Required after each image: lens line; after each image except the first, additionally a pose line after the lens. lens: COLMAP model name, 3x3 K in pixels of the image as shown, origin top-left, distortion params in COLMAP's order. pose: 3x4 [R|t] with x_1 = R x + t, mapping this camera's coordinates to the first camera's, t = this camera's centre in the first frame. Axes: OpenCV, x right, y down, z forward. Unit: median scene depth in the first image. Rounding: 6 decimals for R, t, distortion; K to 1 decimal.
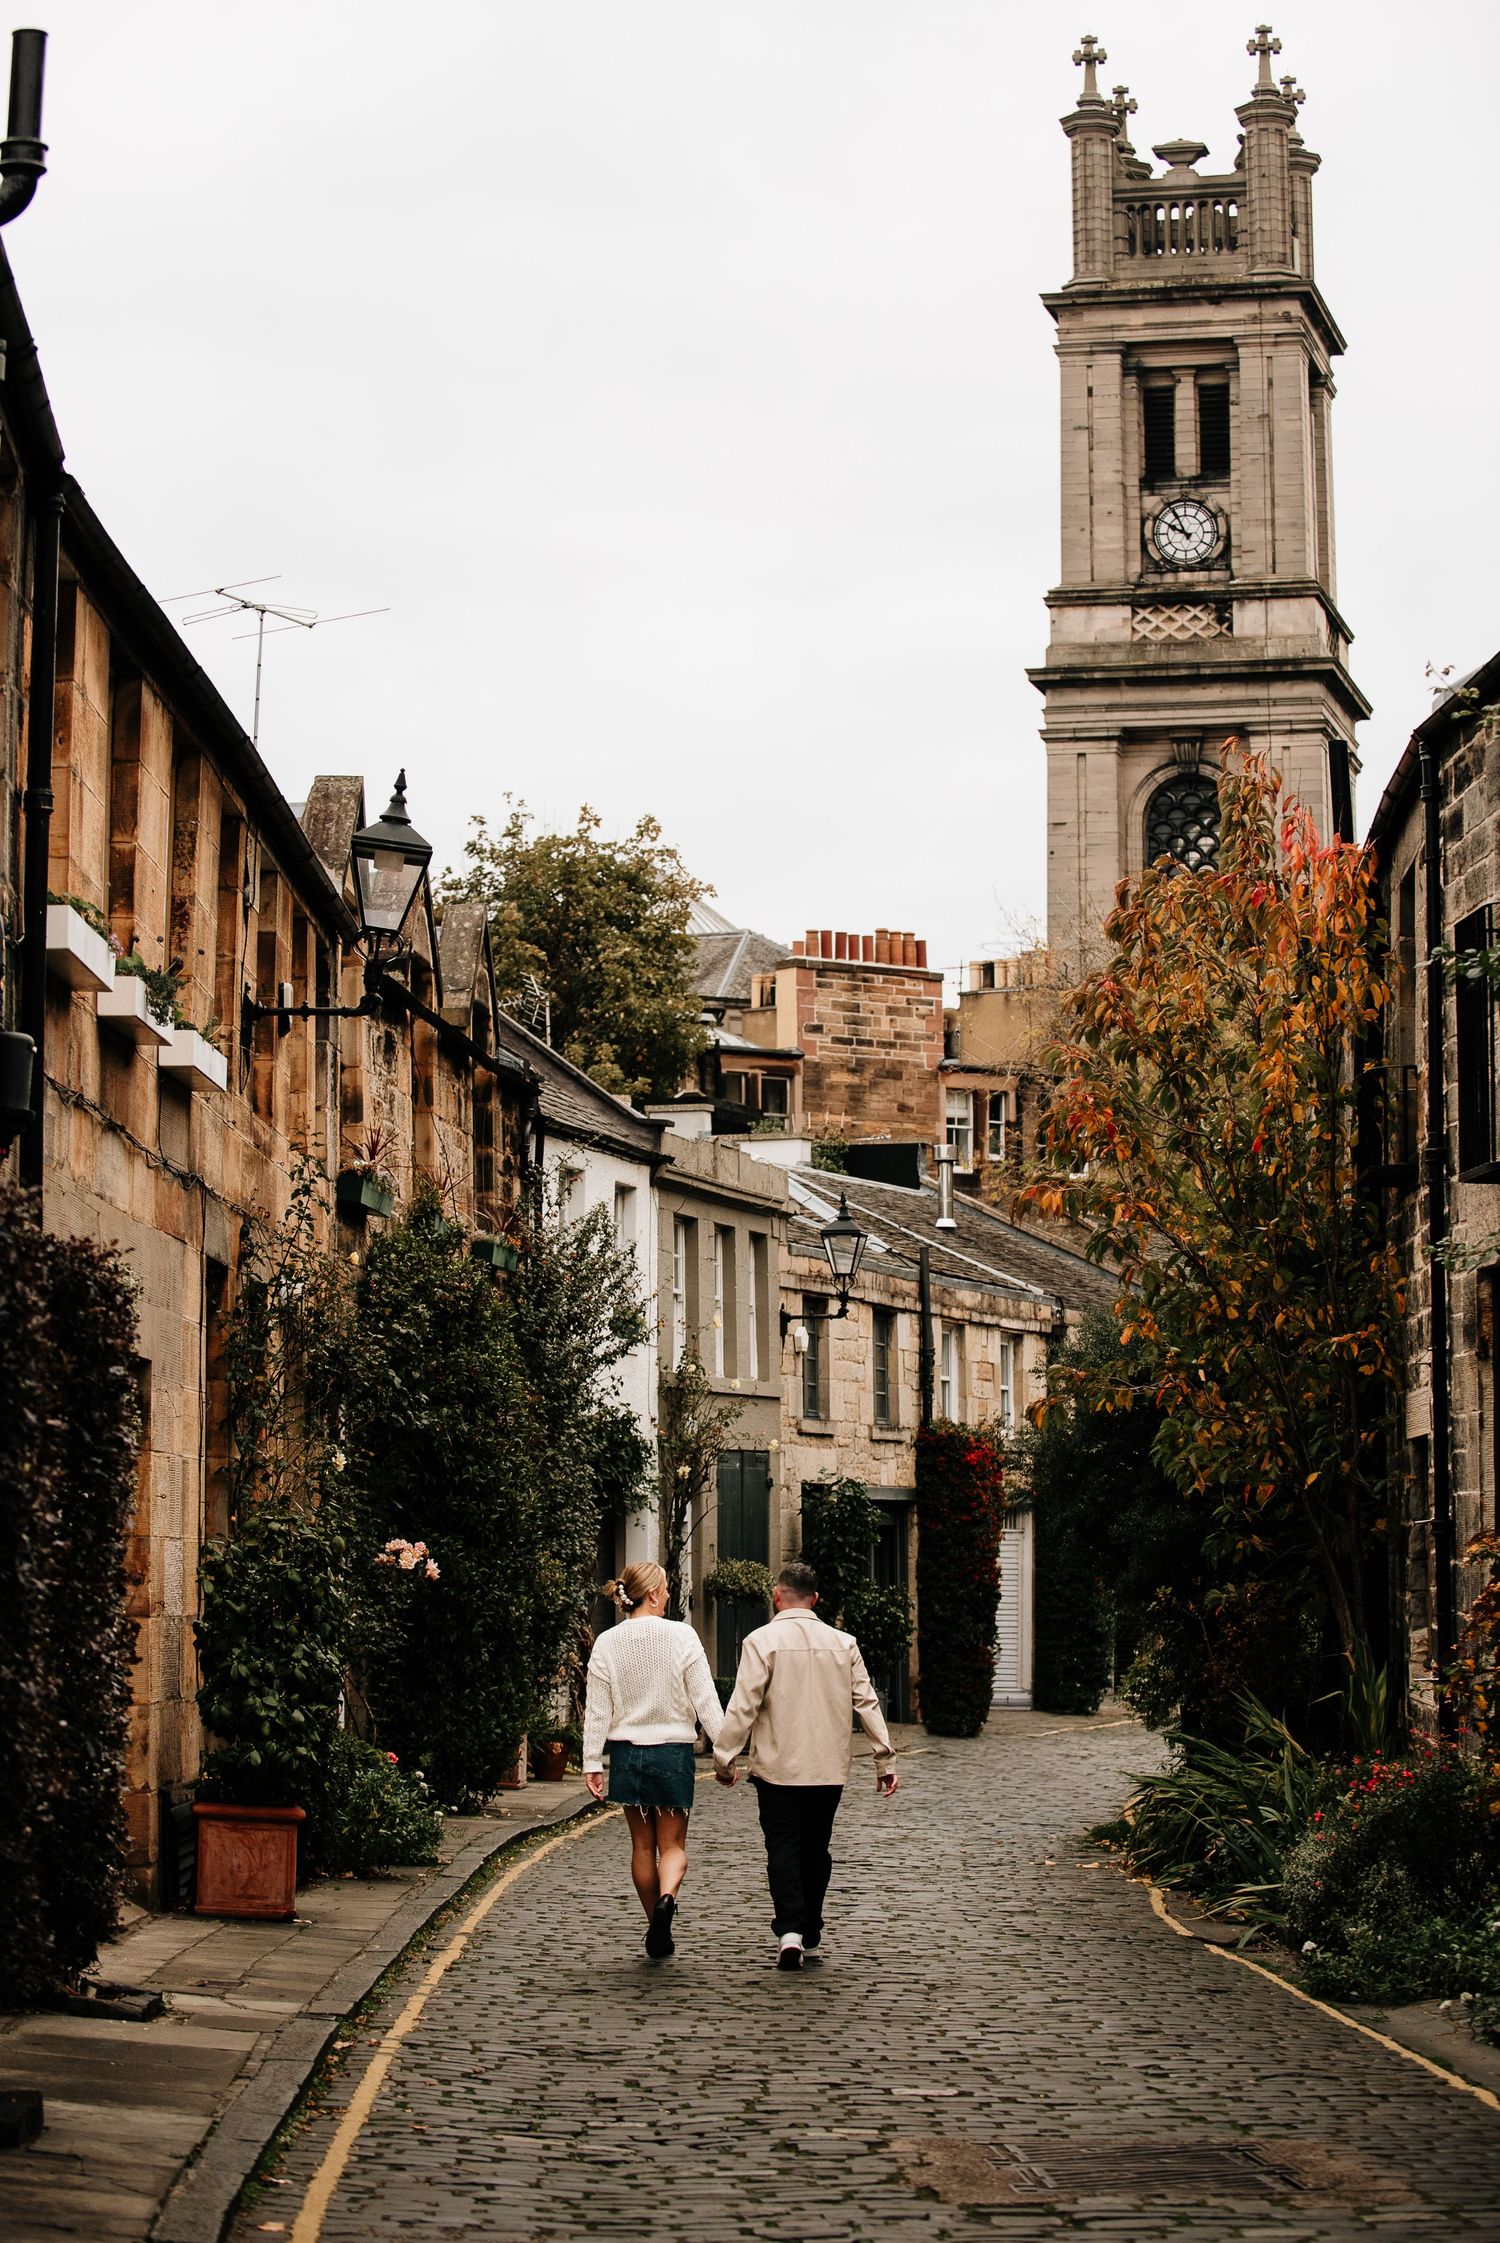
lens RADIAL K [[5023.0, 0, 750.0], [0, 5023.0, 1119.7], [0, 0, 1]] dist [-0.349008, -0.039109]
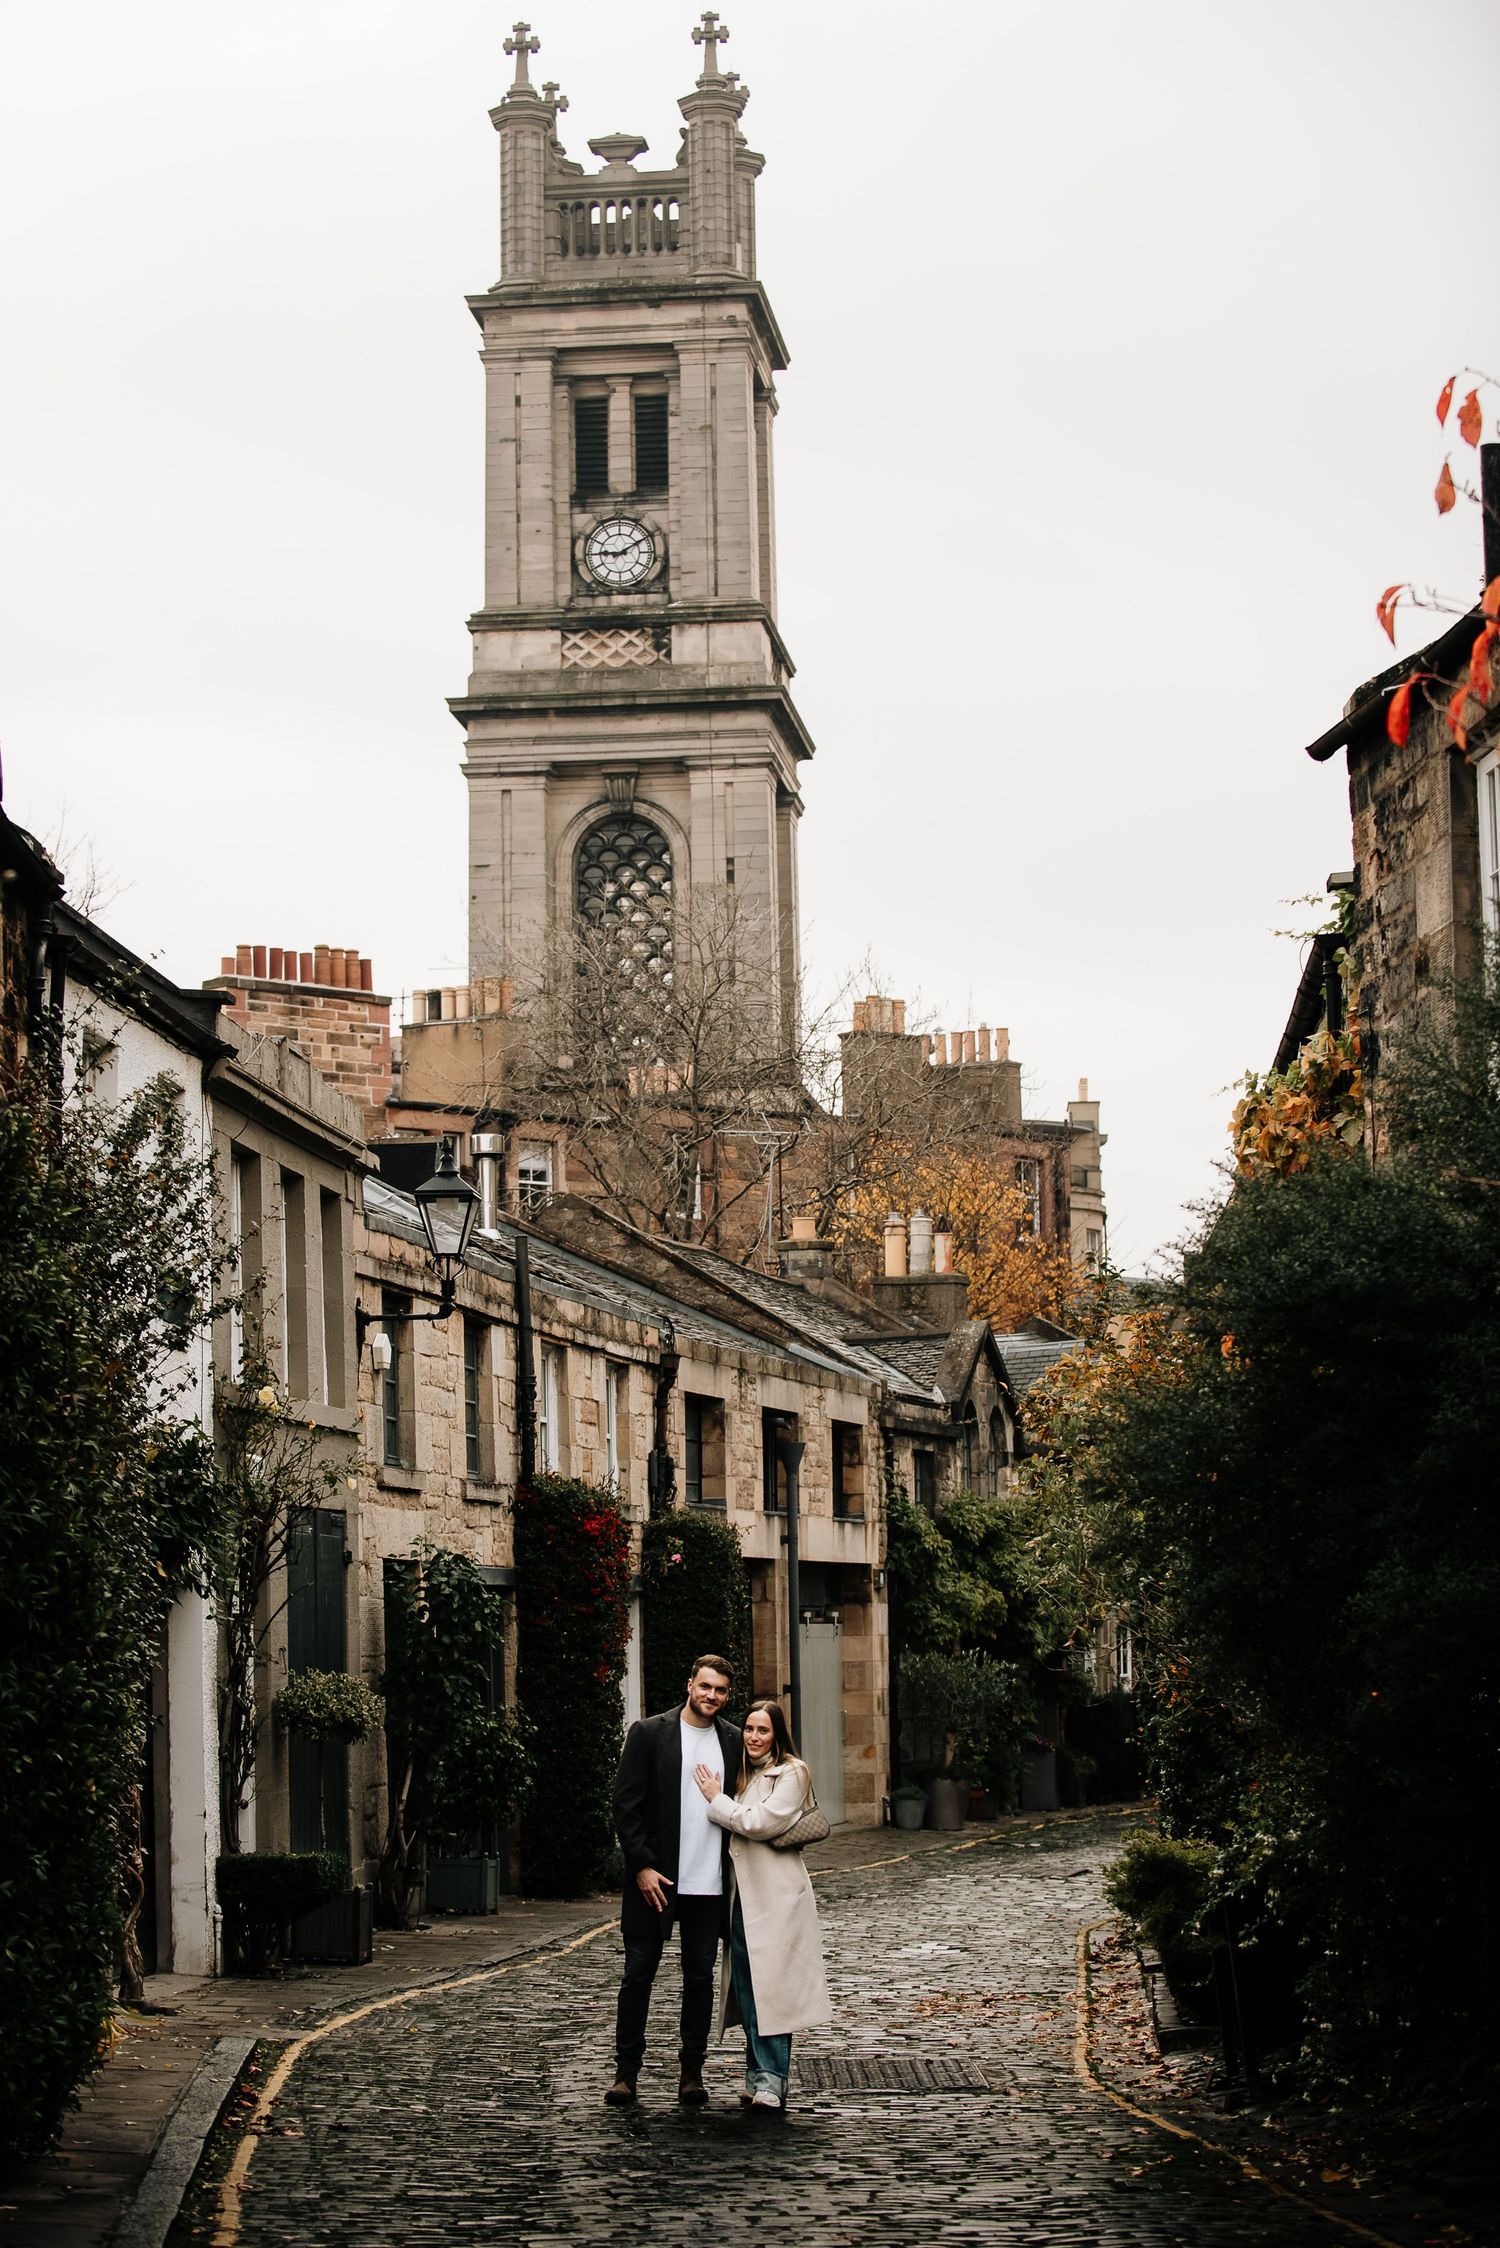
lens RADIAL K [[4763.3, 0, 746.8], [0, 4763.3, 1131.0], [0, 0, 1]] dist [-0.353673, -0.131725]
pose [[0.990280, 0.000270, 0.139085, -0.011727], [0.003113, 0.999705, -0.024105, 0.011033], [-0.139051, 0.024304, 0.989987, 0.129294]]
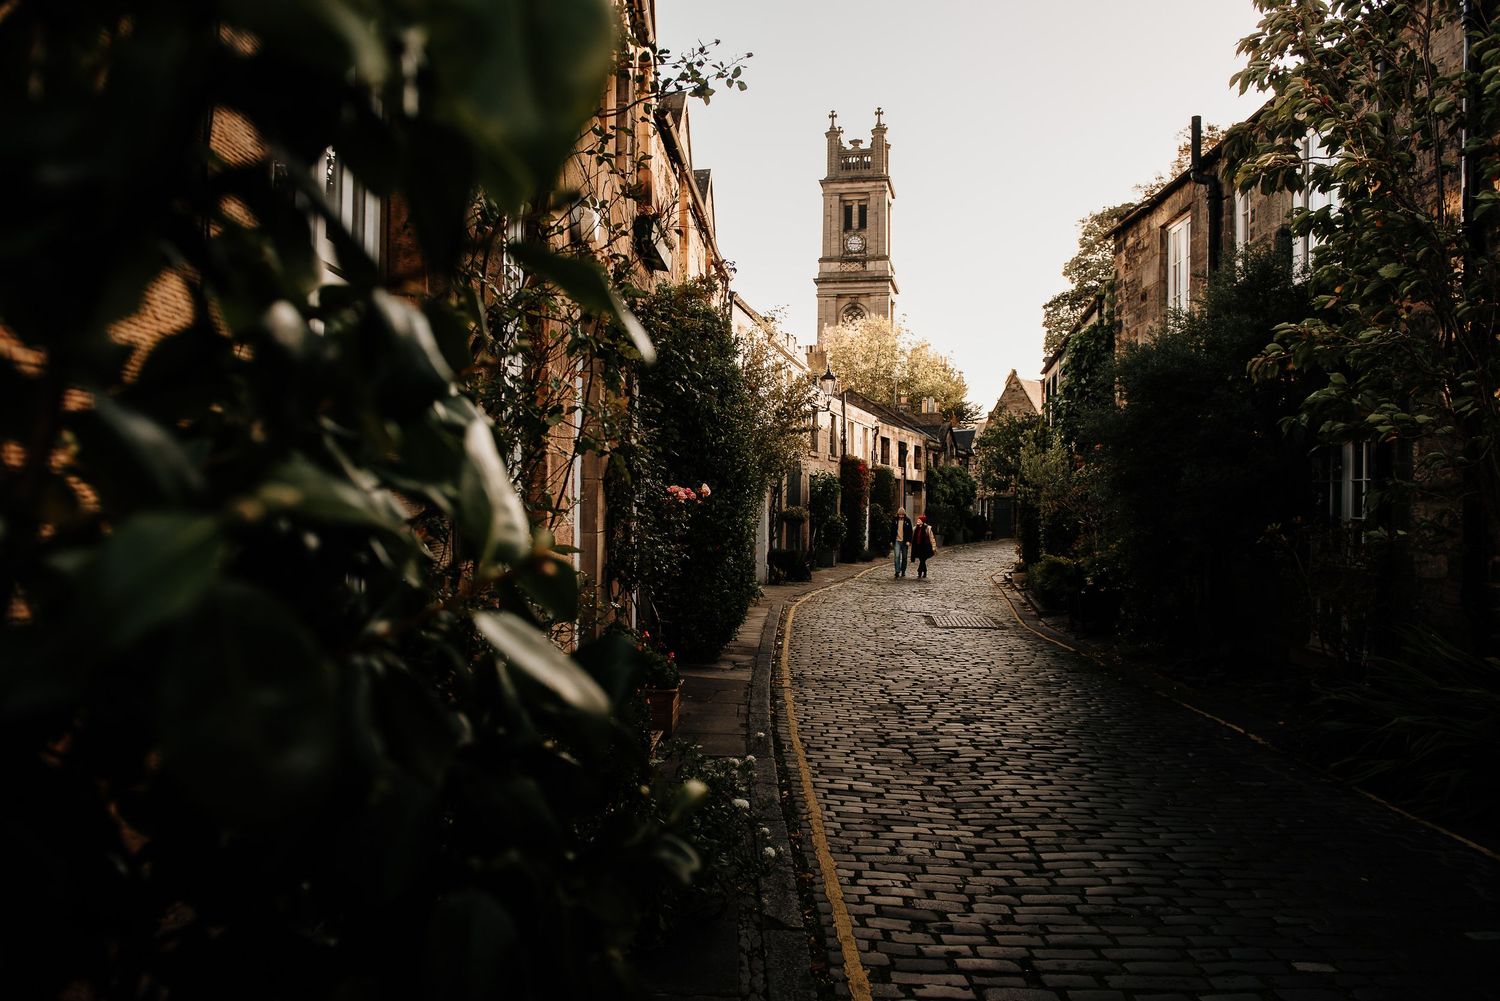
lens RADIAL K [[1055.0, 0, 754.2], [0, 1055.0, 522.9], [0, 0, 1]] dist [-0.060317, -0.000146]
pose [[0.999518, 0.009228, 0.029642, -0.013389], [-0.012269, 0.994493, 0.104080, 0.015100], [-0.028518, -0.104394, 0.994127, 0.165876]]
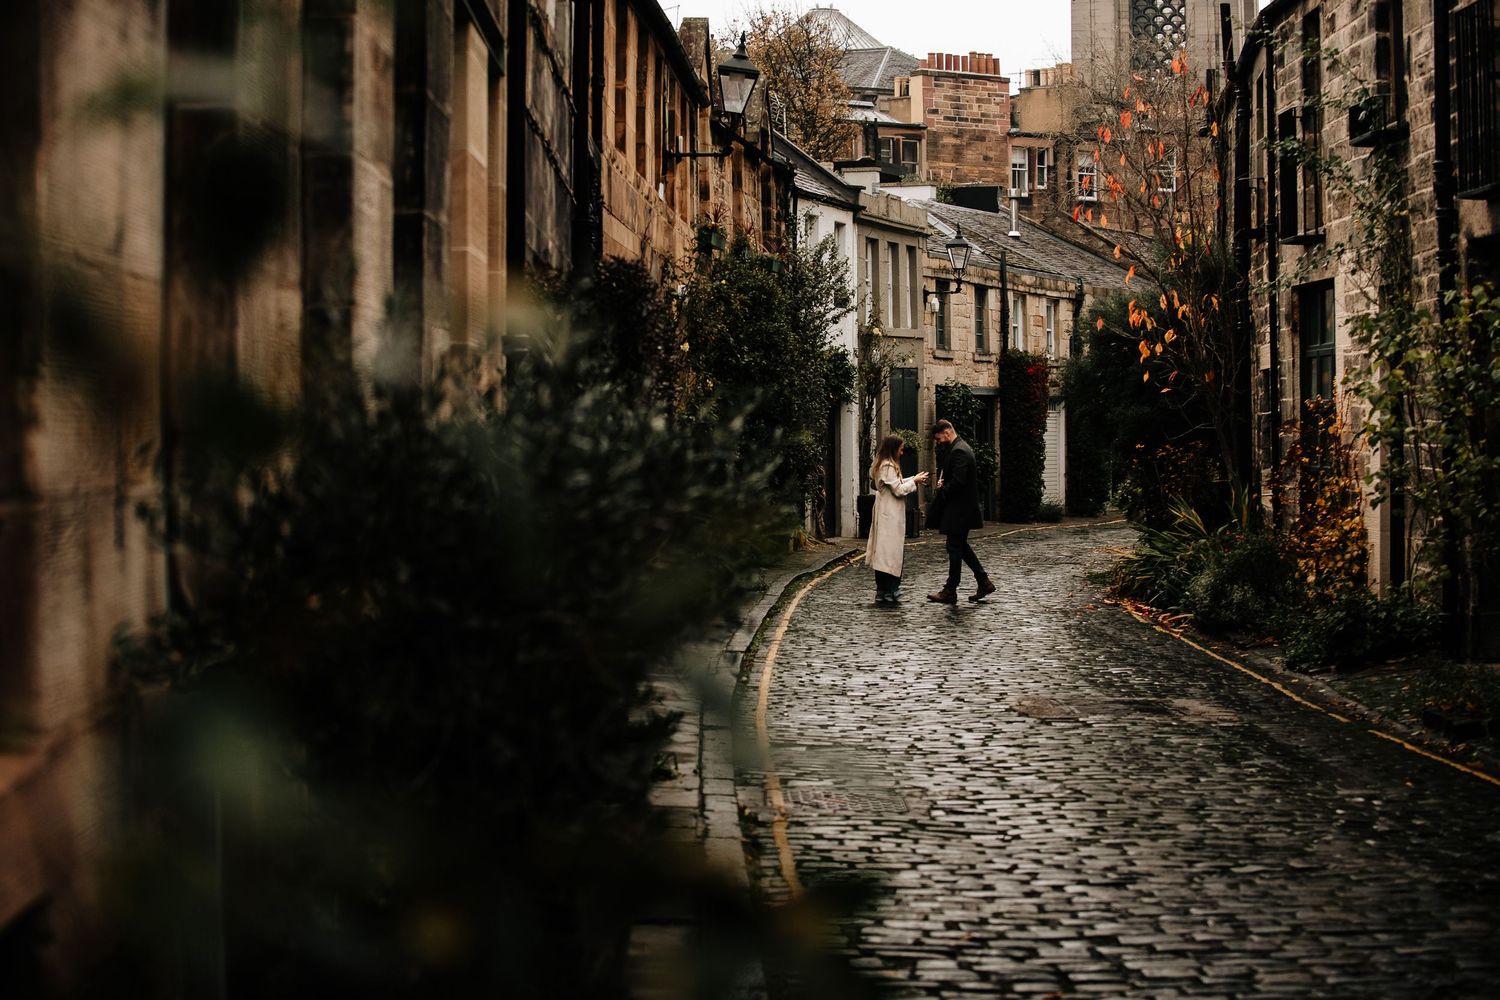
lens RADIAL K [[3169.5, 0, 750.6], [0, 3169.5, 504.7], [0, 0, 1]] dist [-0.363271, -0.198694]
pose [[0.999094, -0.002579, -0.042478, -0.002897], [0.007347, 0.993628, 0.112469, -0.004674], [0.041917, -0.112680, 0.992747, -0.046270]]
